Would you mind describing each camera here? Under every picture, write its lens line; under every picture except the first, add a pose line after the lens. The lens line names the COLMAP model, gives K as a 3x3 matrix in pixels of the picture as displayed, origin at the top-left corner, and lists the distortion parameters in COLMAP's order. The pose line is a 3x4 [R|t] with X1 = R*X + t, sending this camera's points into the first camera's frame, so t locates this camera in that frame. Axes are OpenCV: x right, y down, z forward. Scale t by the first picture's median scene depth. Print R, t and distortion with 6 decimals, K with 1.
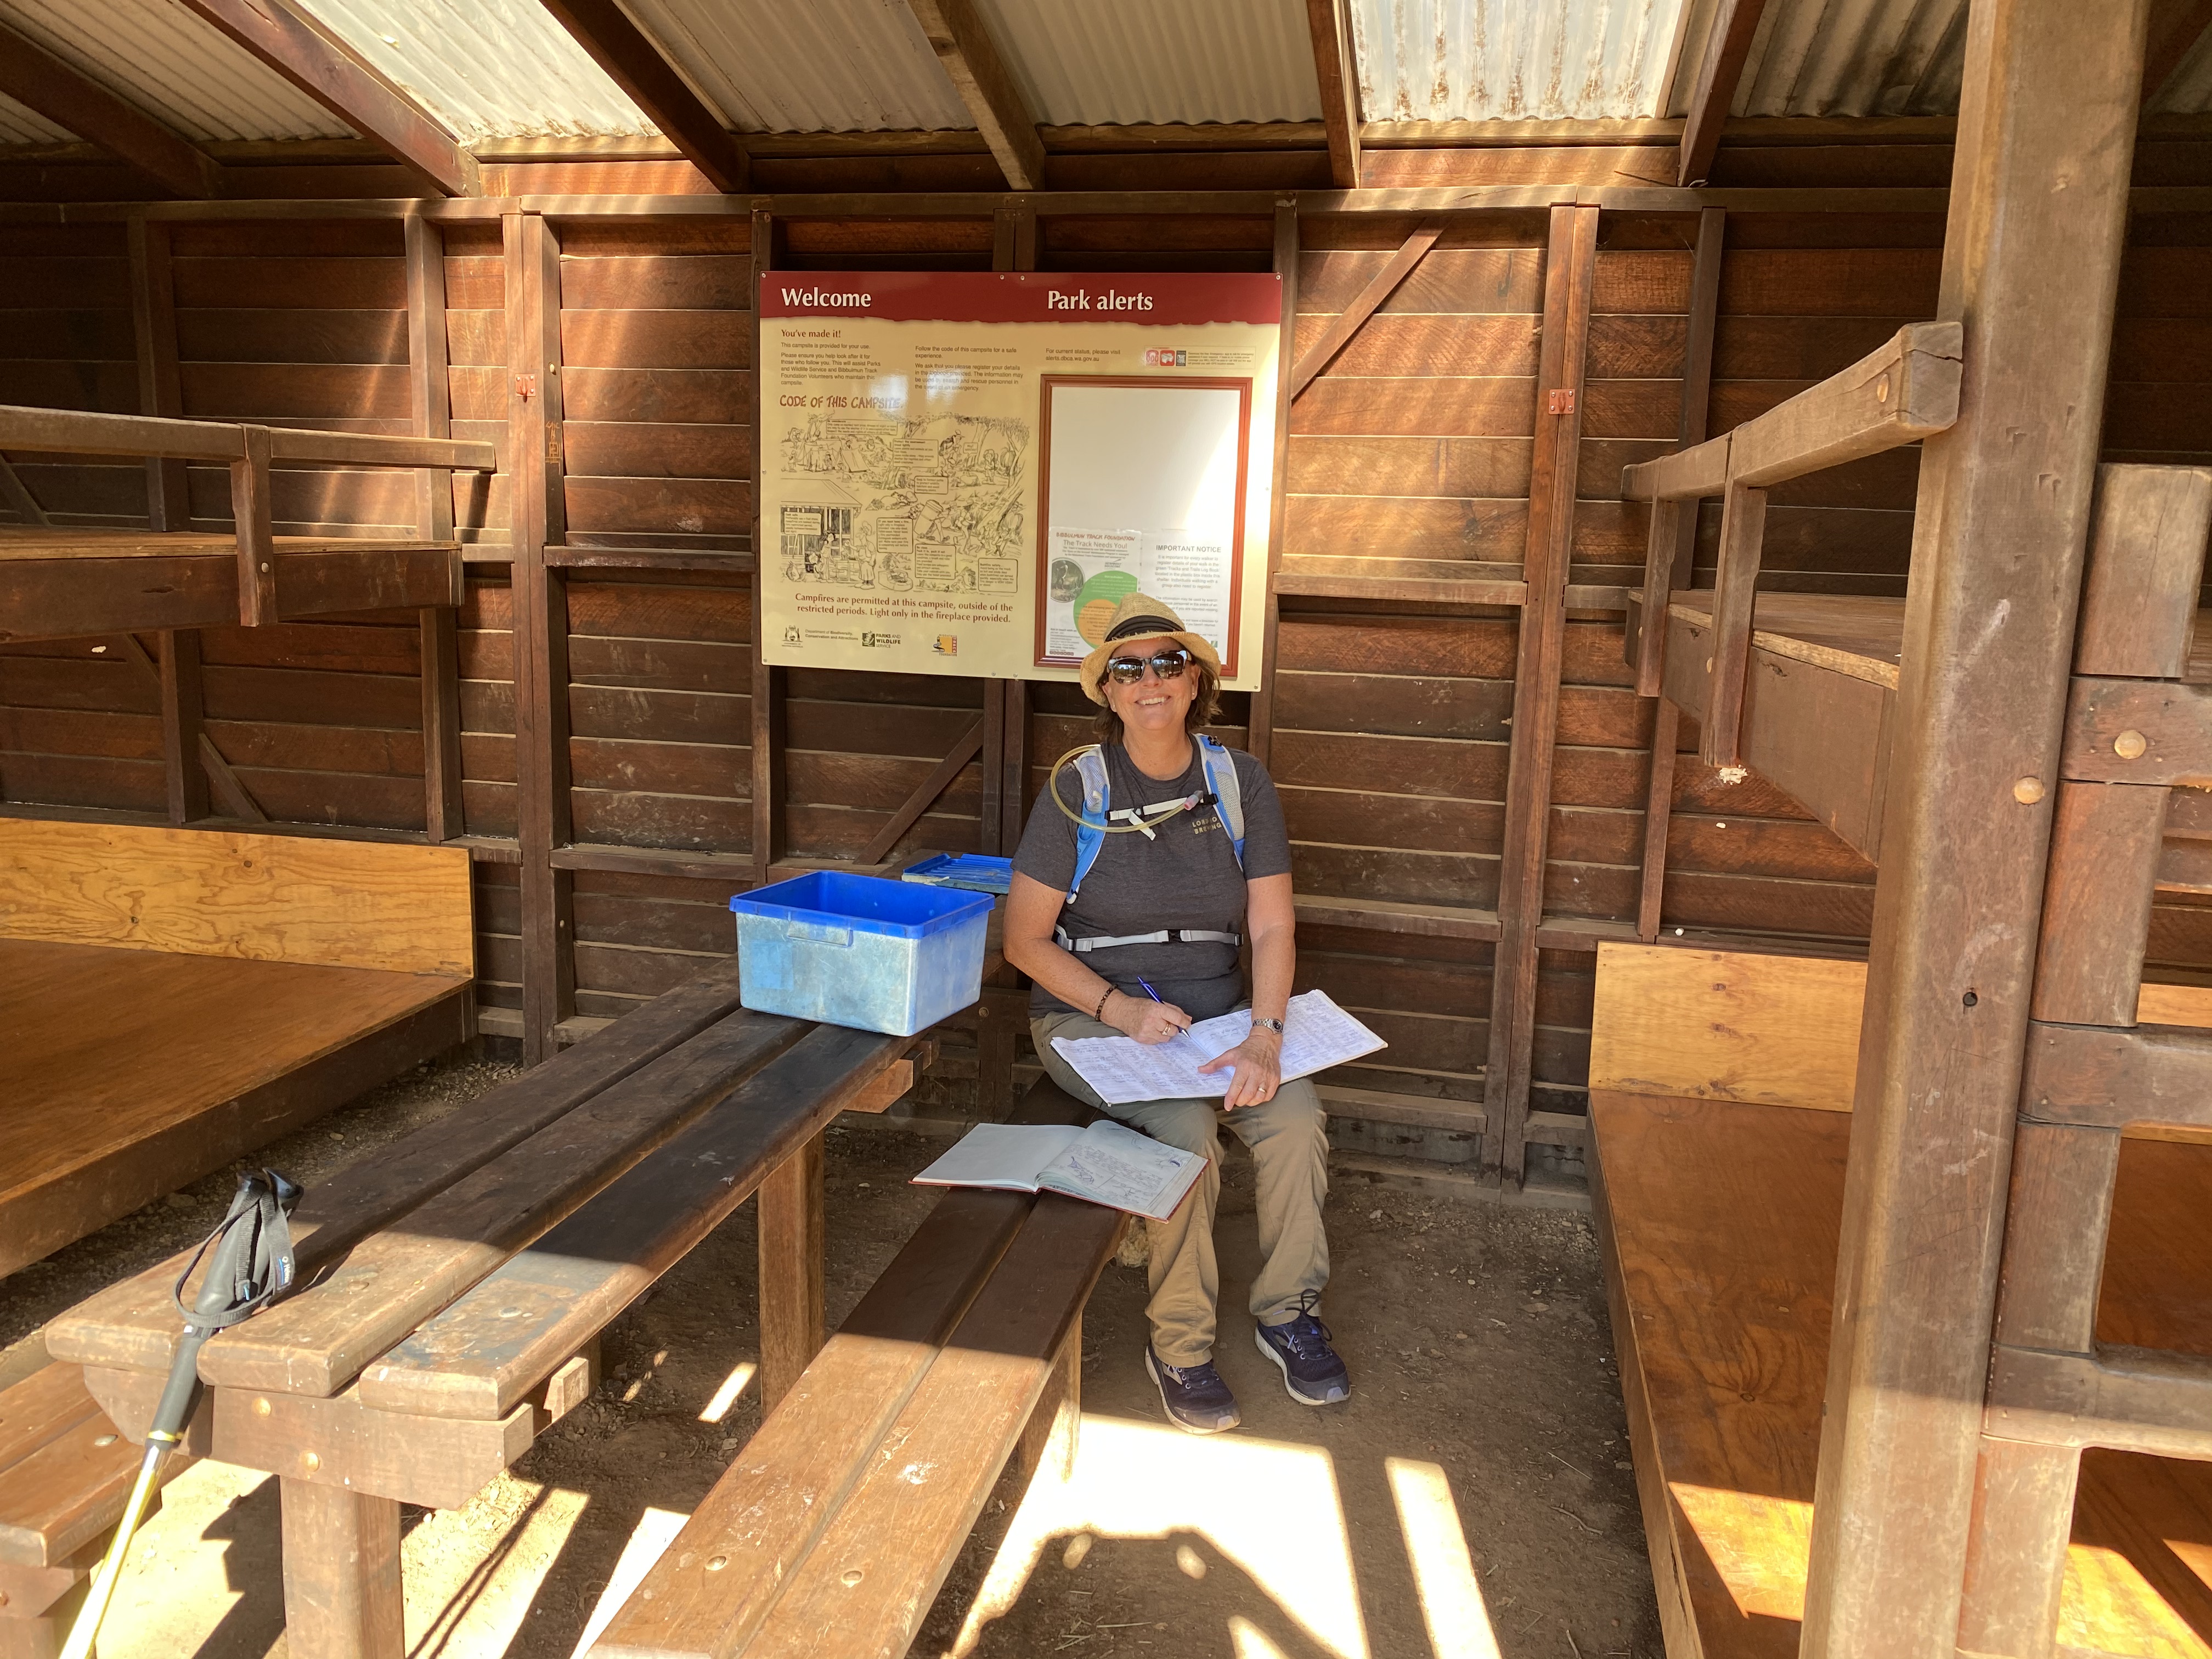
lens RADIAL K [[1695.7, 0, 1121.7], [0, 1695.7, 830.3], [0, 0, 1]] dist [0.005790, -0.002694]
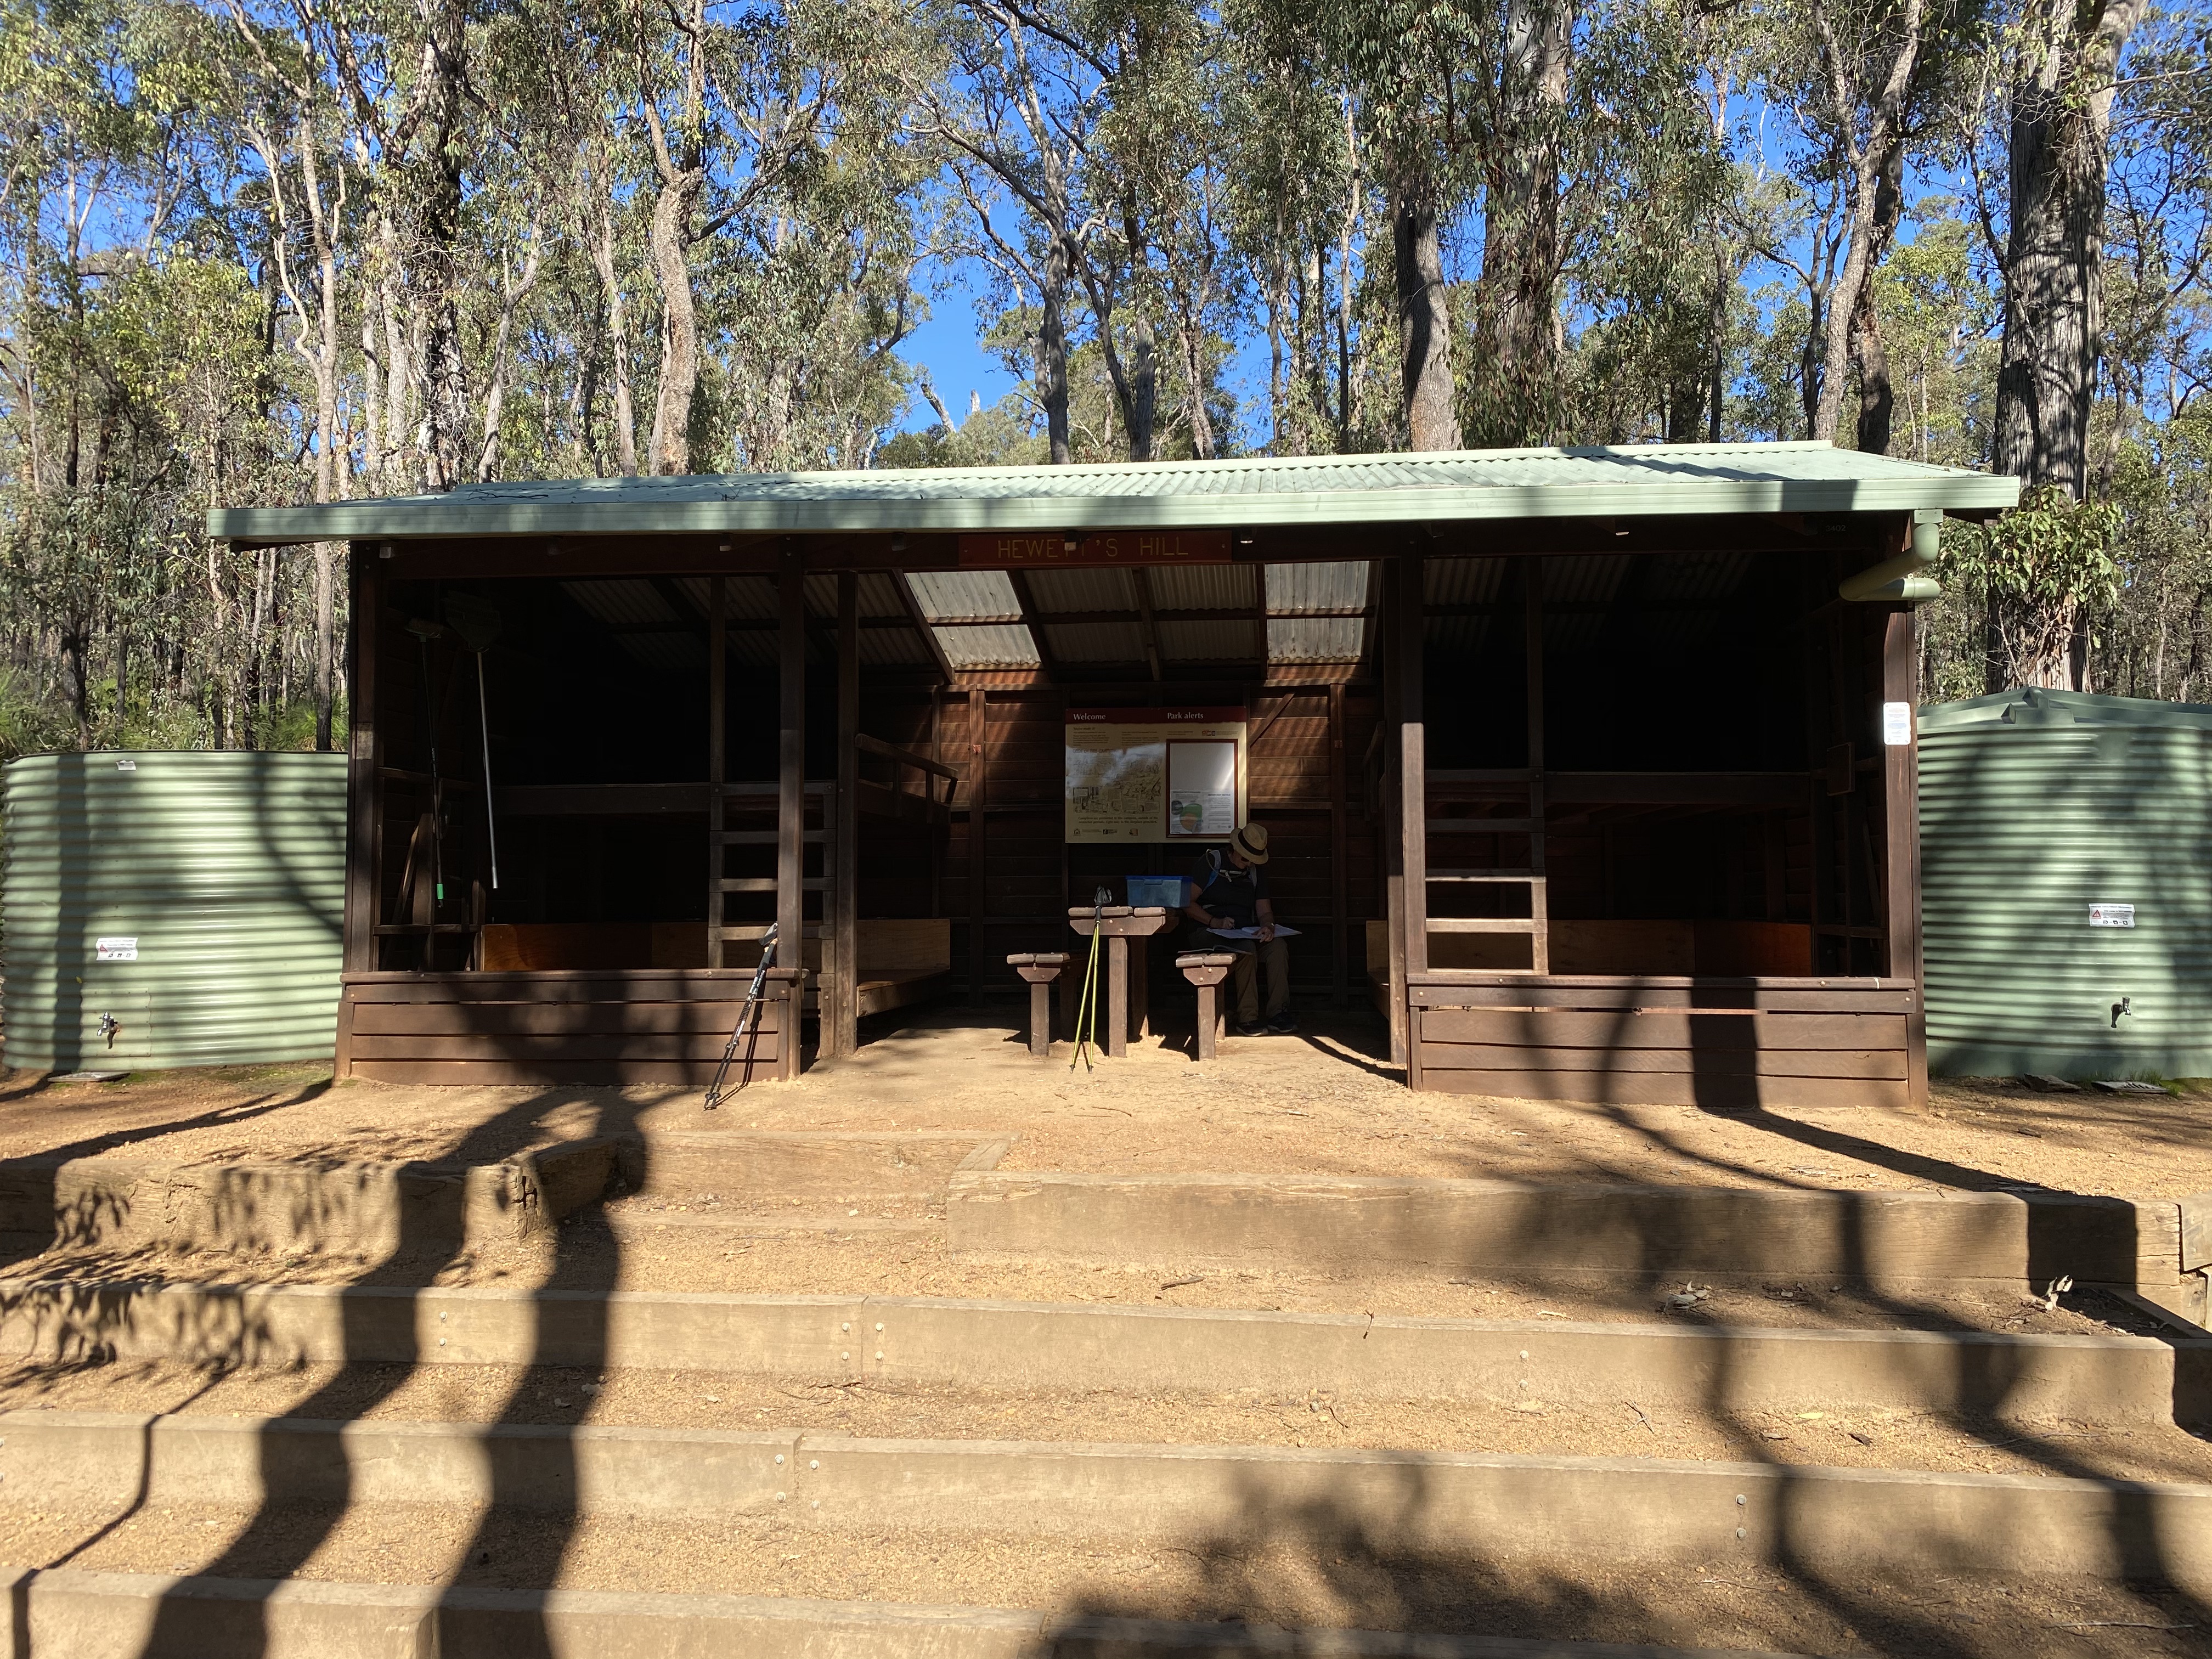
lens RADIAL K [[1695.7, 0, 1100.1], [0, 1695.7, 832.9], [0, 0, 1]] dist [0.005790, -0.002694]
pose [[0.994714, -0.028576, 0.098628, -0.463396], [0.049261, 0.975553, -0.214173, 0.524059], [-0.090096, 0.217900, 0.971804, -1.852617]]
